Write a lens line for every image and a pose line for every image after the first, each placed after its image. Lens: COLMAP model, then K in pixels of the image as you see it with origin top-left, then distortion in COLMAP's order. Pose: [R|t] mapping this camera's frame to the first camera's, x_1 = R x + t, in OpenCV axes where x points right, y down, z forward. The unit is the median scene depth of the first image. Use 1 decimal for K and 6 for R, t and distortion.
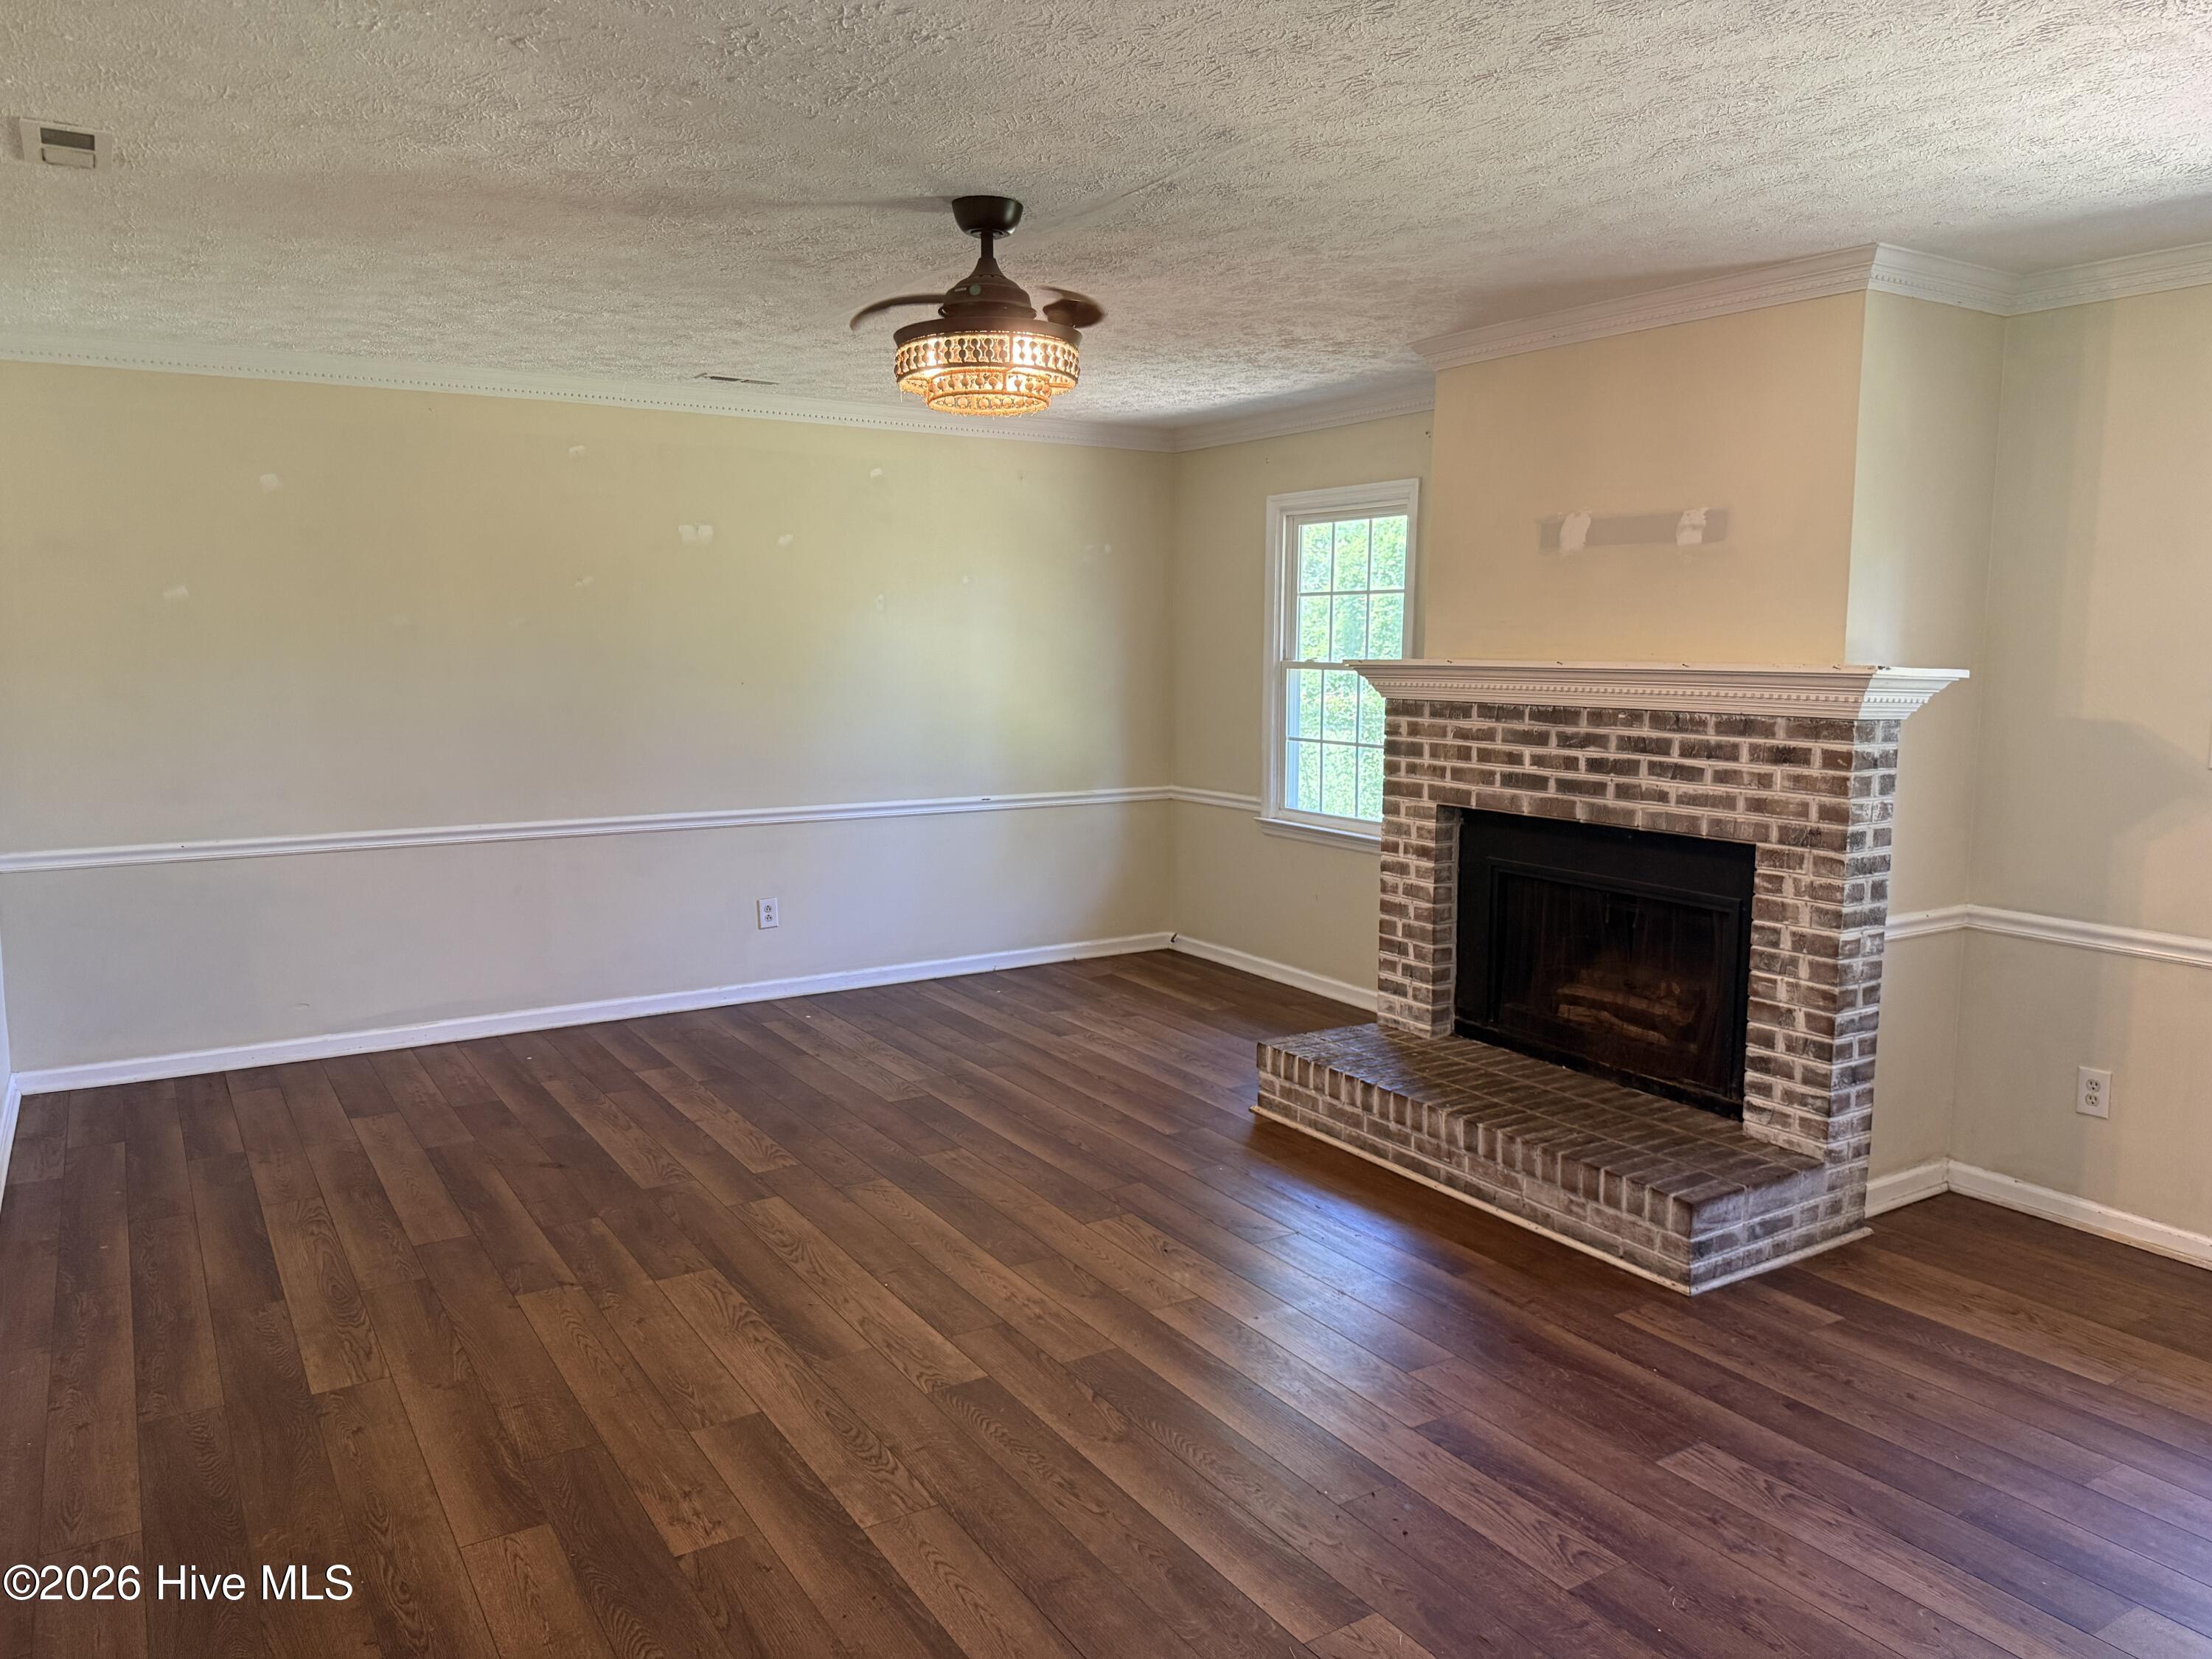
lens RADIAL K [[1567.3, 0, 1095.4], [0, 1567.3, 808.6], [0, 0, 1]] dist [0.085185, -0.118467]
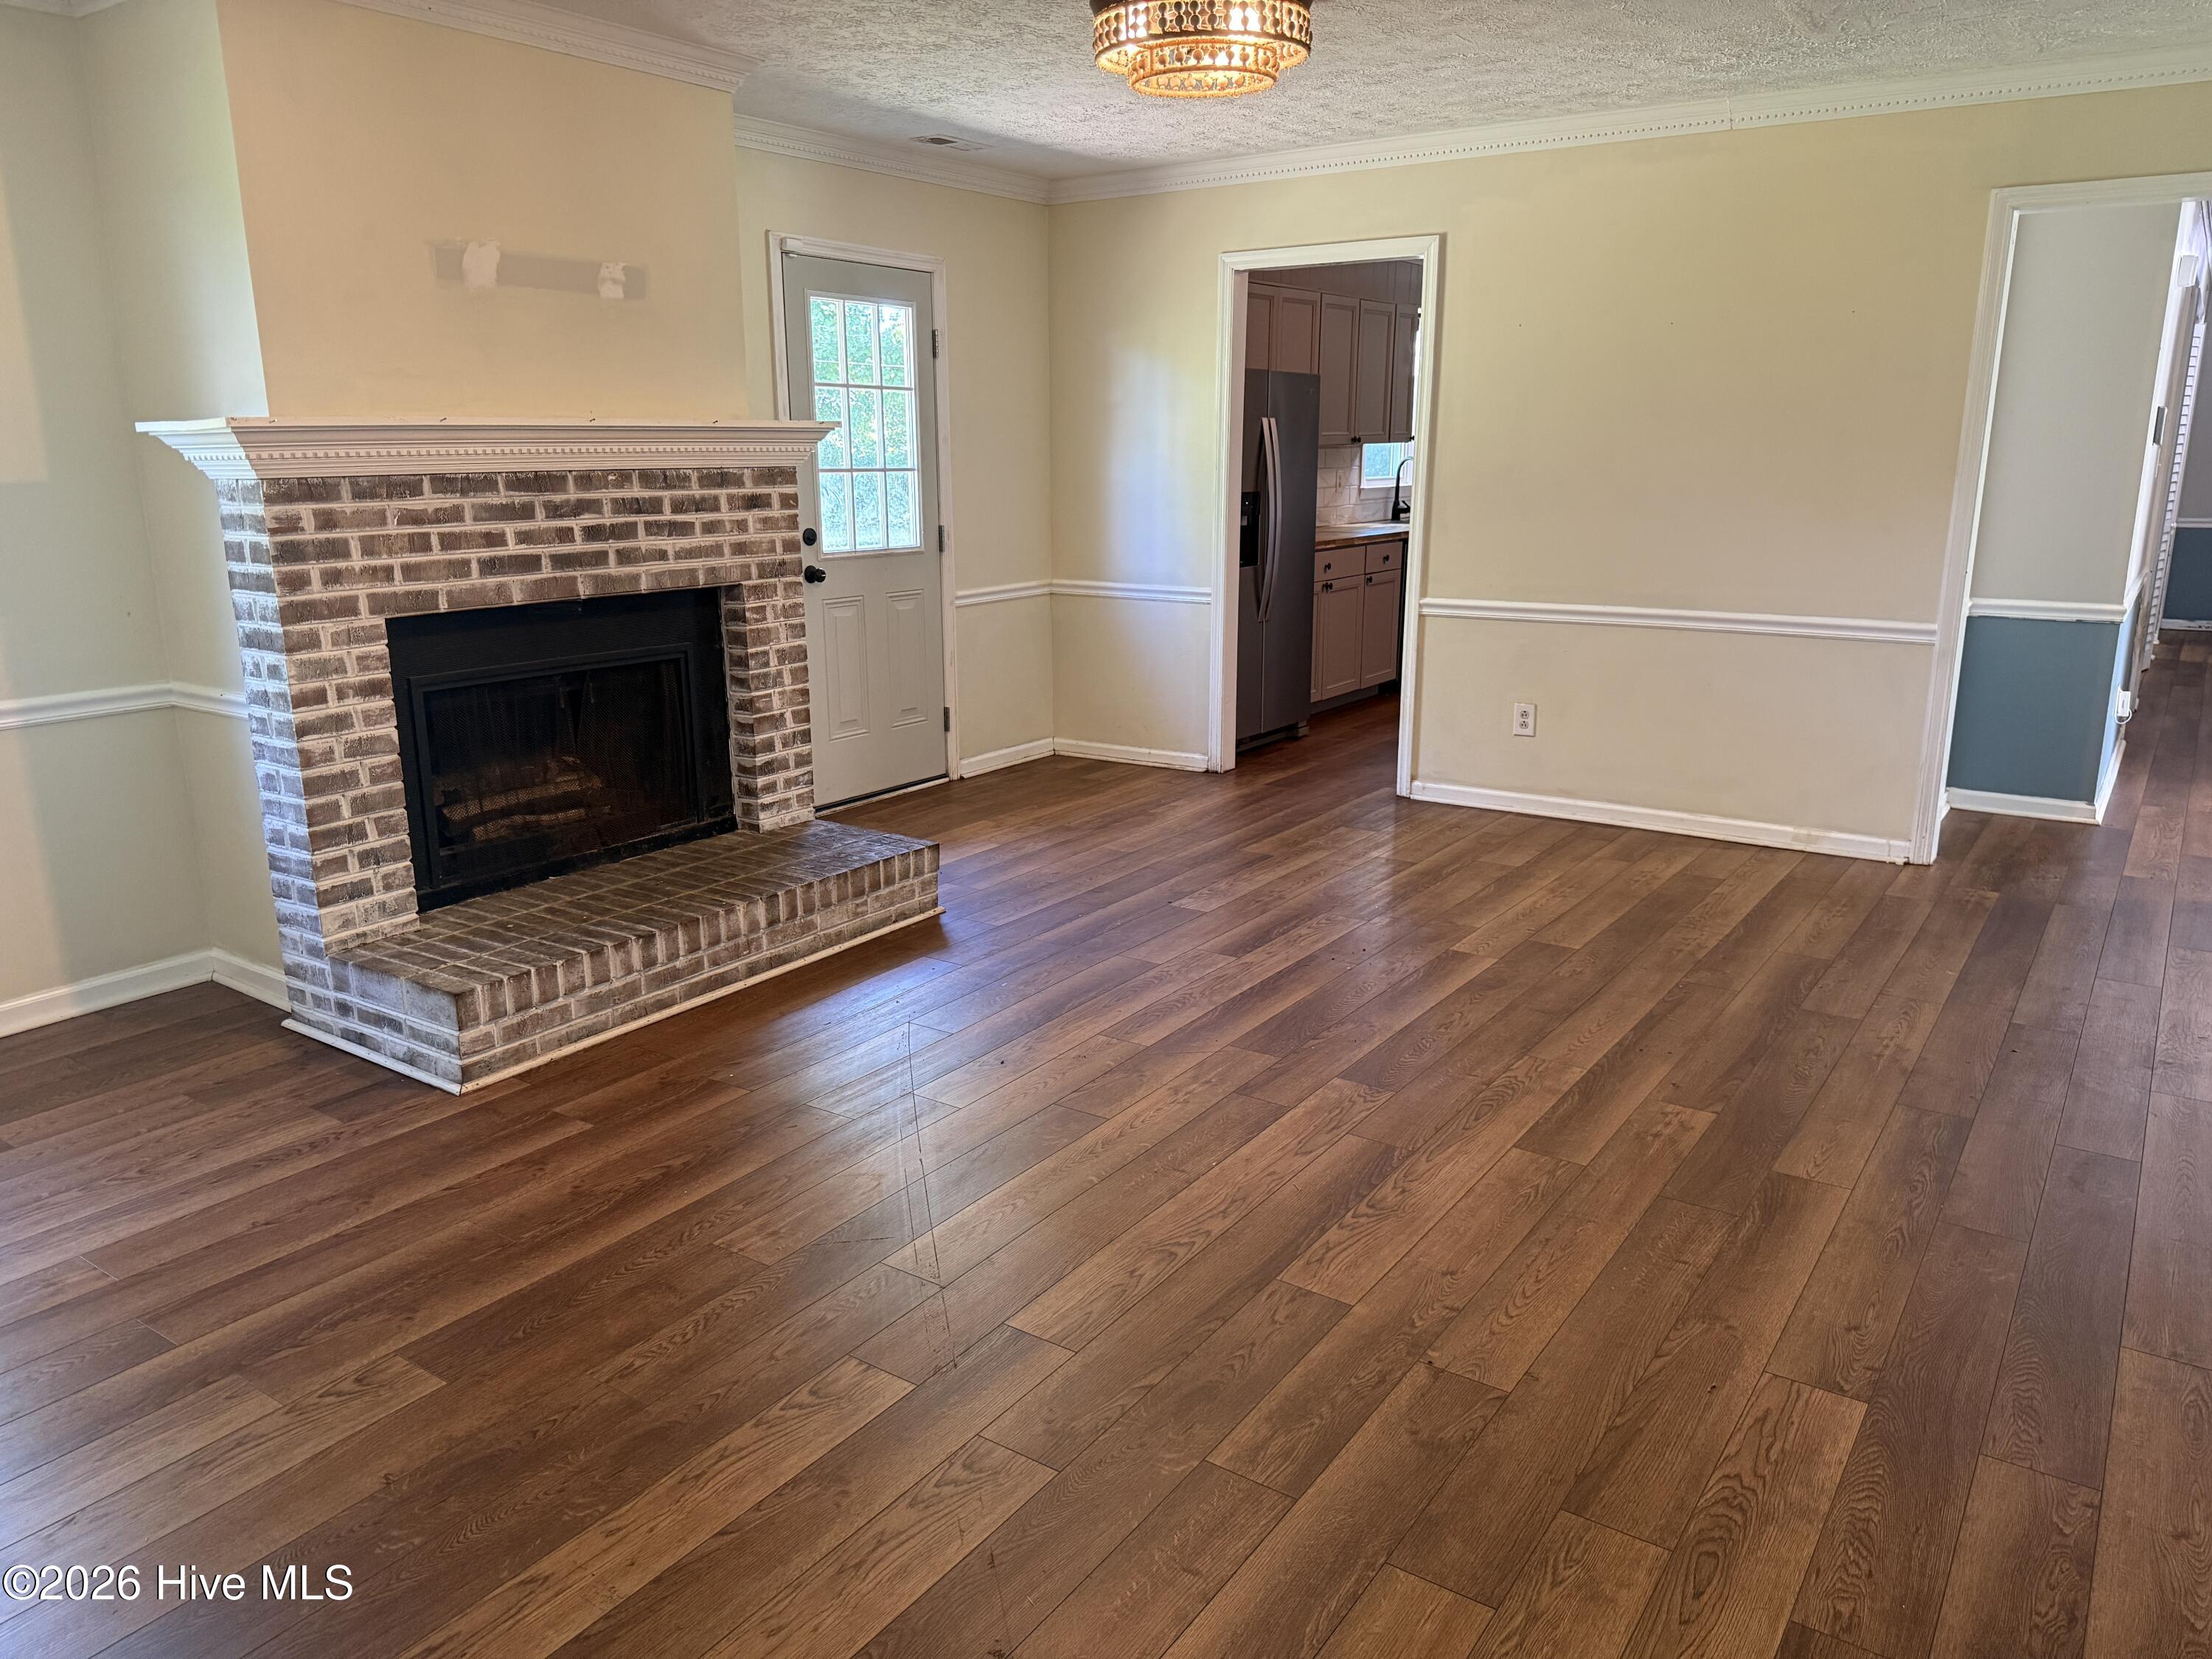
lens RADIAL K [[1567.3, 0, 1099.0], [0, 1567.3, 830.3], [0, 0, 1]] dist [0.085185, -0.118467]
pose [[-0.401375, -0.218692, 0.889422, -0.716109], [0.108056, 0.952988, 0.283085, -0.098384], [-0.909517, 0.209731, -0.358875, 1.160776]]
